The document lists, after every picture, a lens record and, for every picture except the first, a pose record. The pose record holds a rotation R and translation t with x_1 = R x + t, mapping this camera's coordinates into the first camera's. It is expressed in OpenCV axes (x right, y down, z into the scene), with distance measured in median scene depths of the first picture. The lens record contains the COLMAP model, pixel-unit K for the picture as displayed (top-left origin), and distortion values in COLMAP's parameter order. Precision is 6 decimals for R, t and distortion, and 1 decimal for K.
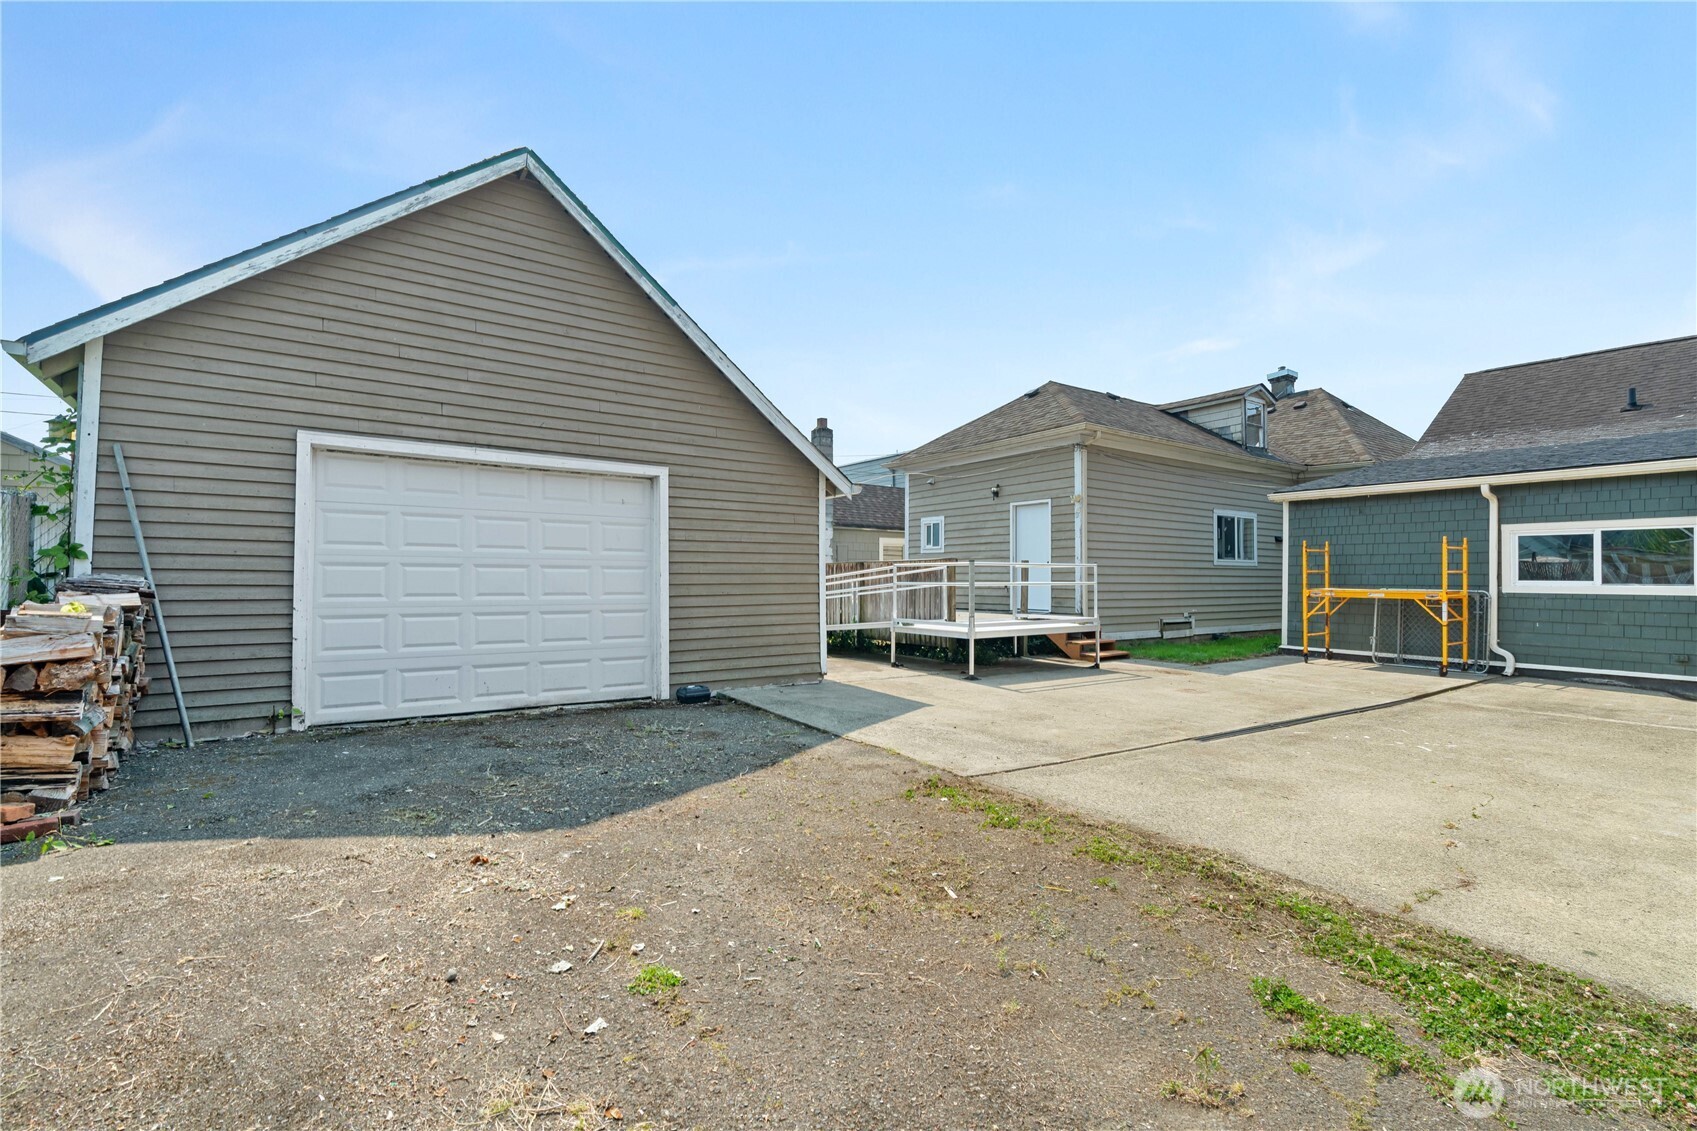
lens RADIAL K [[765.4, 0, 849.4], [0, 765.4, 571.8], [0, 0, 1]] dist [-0.003342, 0.000374]
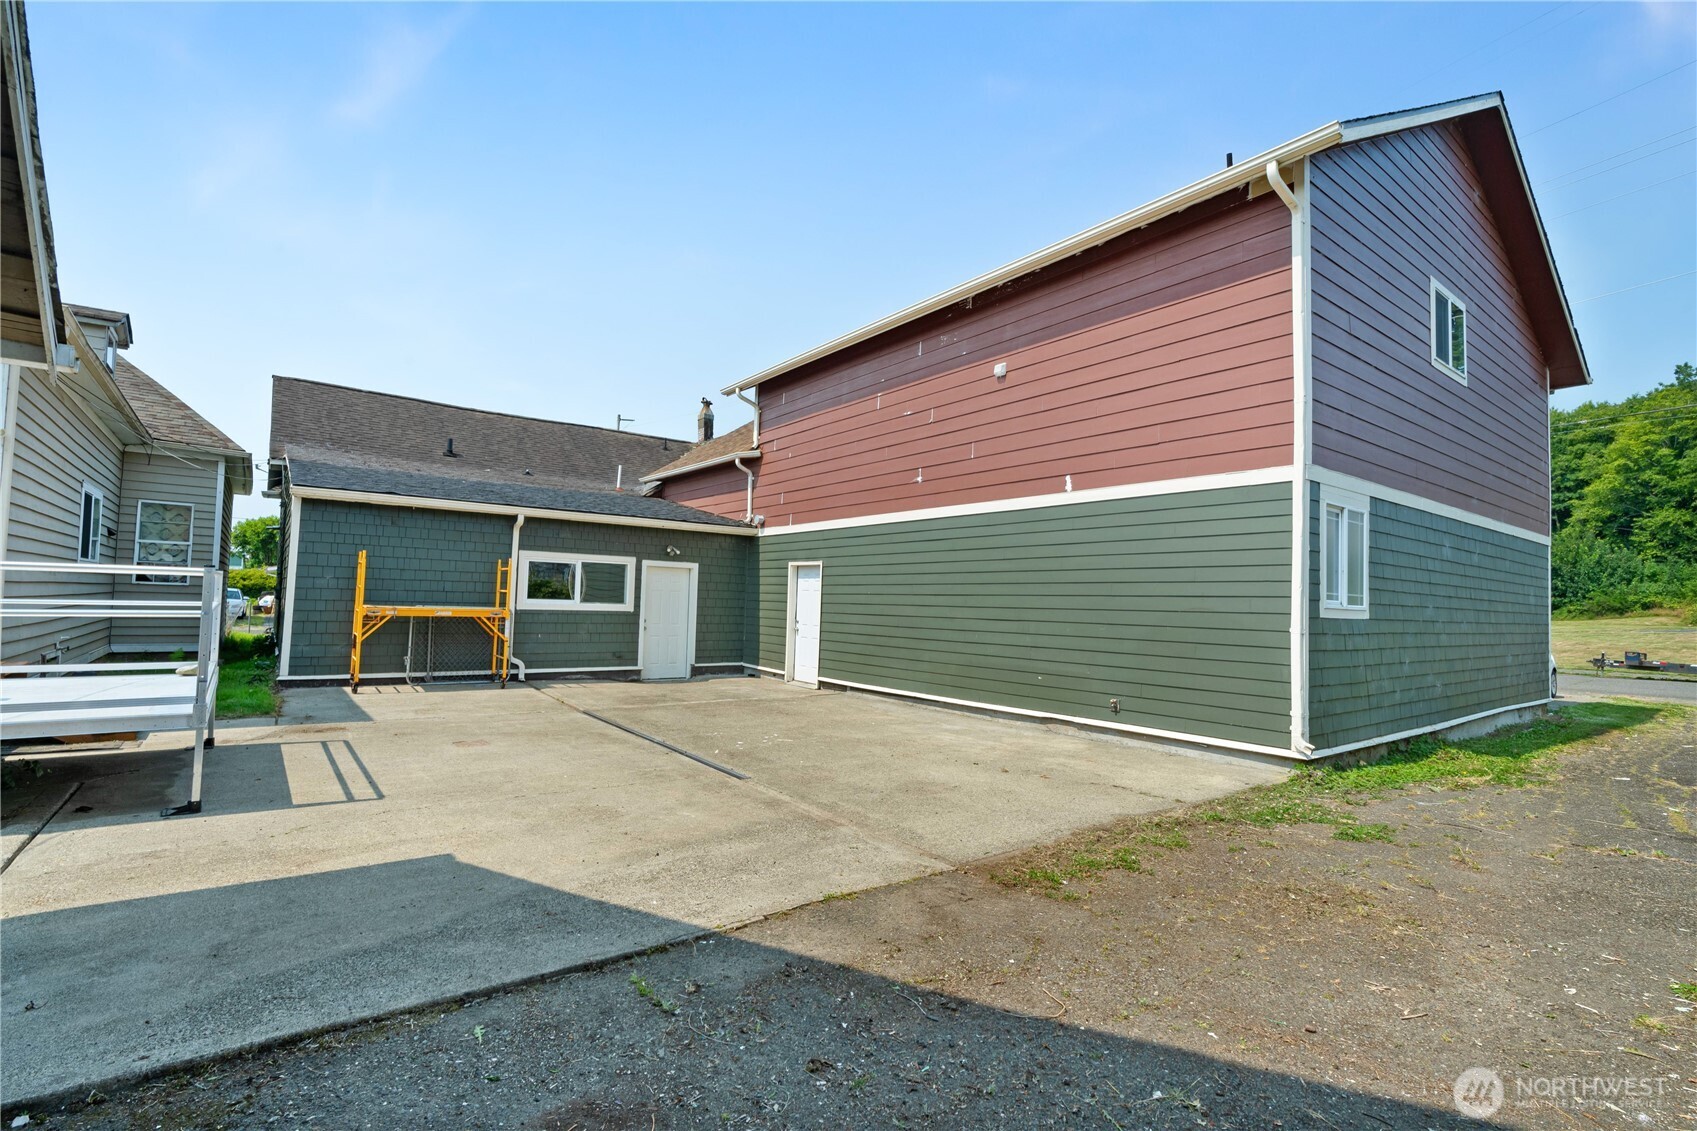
lens RADIAL K [[765.4, 0, 843.5], [0, 765.4, 565.9], [0, 0, 1]] dist [-0.003342, 0.000374]
pose [[-0.060559, 0.038598, 0.997418, -0.333891], [-0.034676, 0.998568, -0.040748, -0.008430], [-0.997562, -0.037054, -0.059134, 0.589689]]
